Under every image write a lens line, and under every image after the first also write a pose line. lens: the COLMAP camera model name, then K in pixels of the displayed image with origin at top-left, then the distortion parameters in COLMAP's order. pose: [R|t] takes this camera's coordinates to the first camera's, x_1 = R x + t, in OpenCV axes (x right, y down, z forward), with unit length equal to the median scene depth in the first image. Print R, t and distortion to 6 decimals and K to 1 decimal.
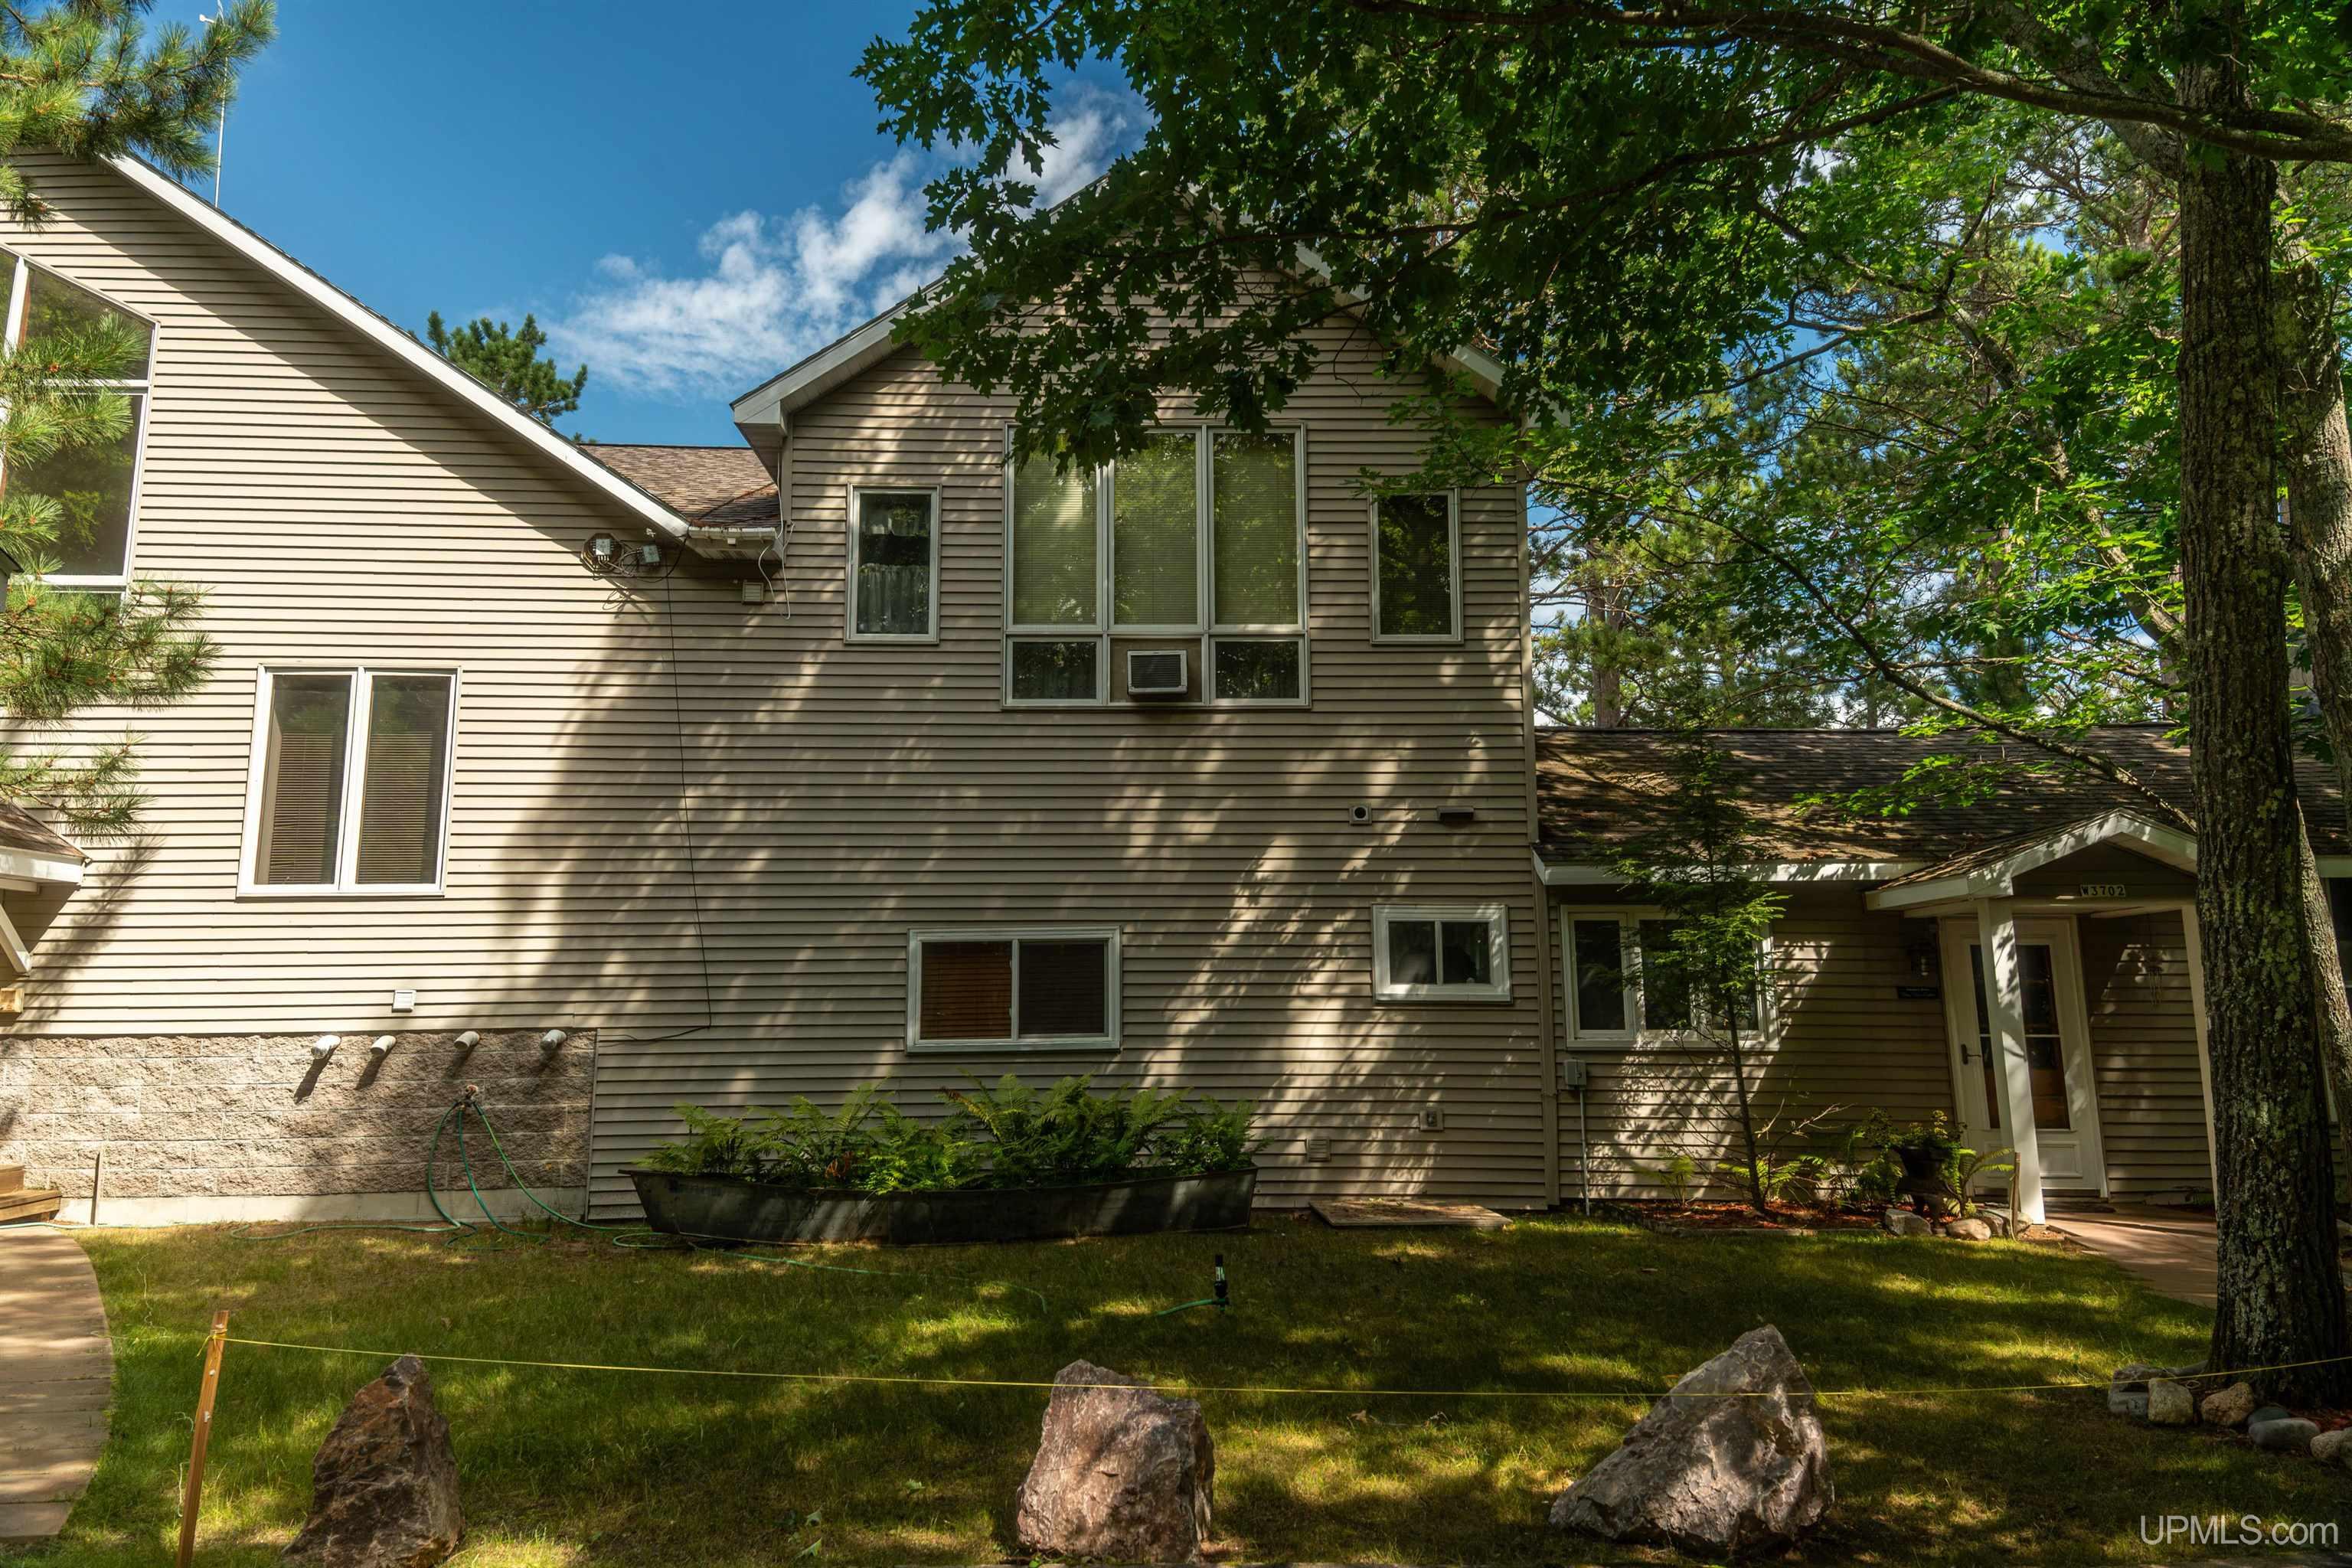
lens RADIAL K [[1547.1, 0, 1137.8], [0, 1547.1, 769.8], [0, 0, 1]] dist [0.096275, -0.033849]
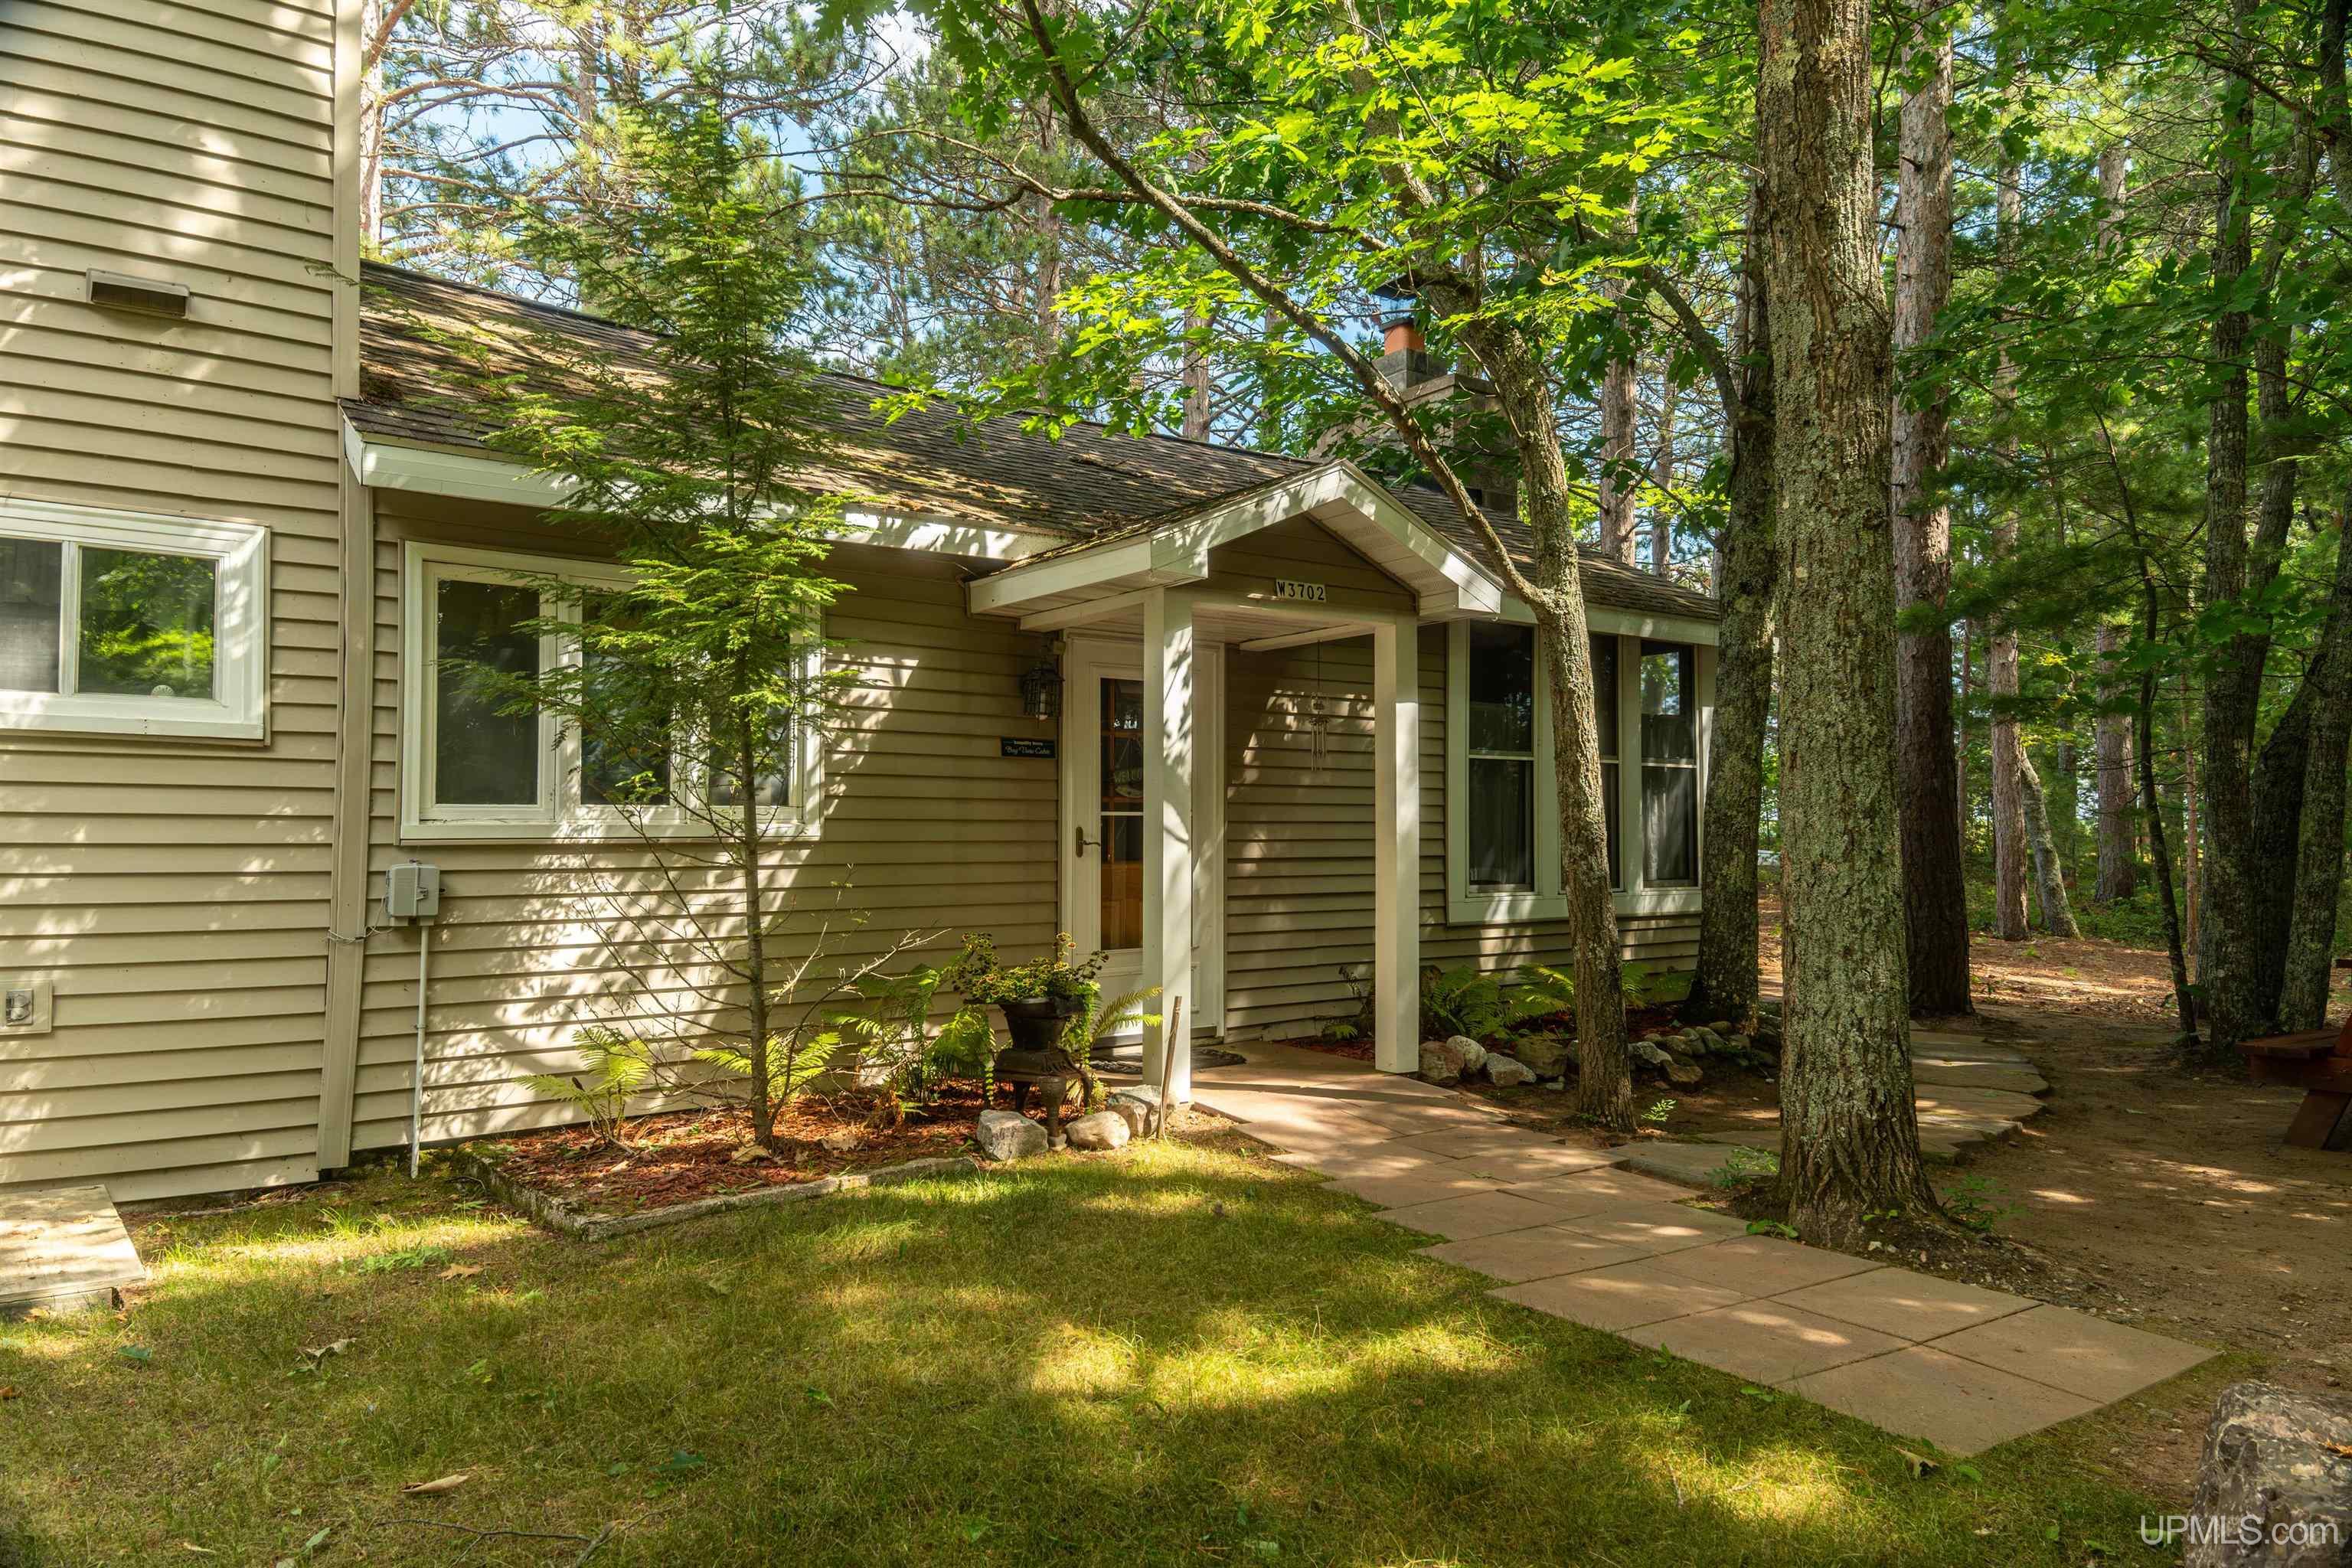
lens RADIAL K [[1547.1, 0, 1190.0], [0, 1547.1, 783.0], [0, 0, 1]] dist [0.096275, -0.033849]
pose [[0.808212, 0.020558, 0.588533, 0.185836], [-0.098751, 0.989970, 0.101030, 0.089182], [-0.580553, -0.139772, 0.802136, 0.480338]]
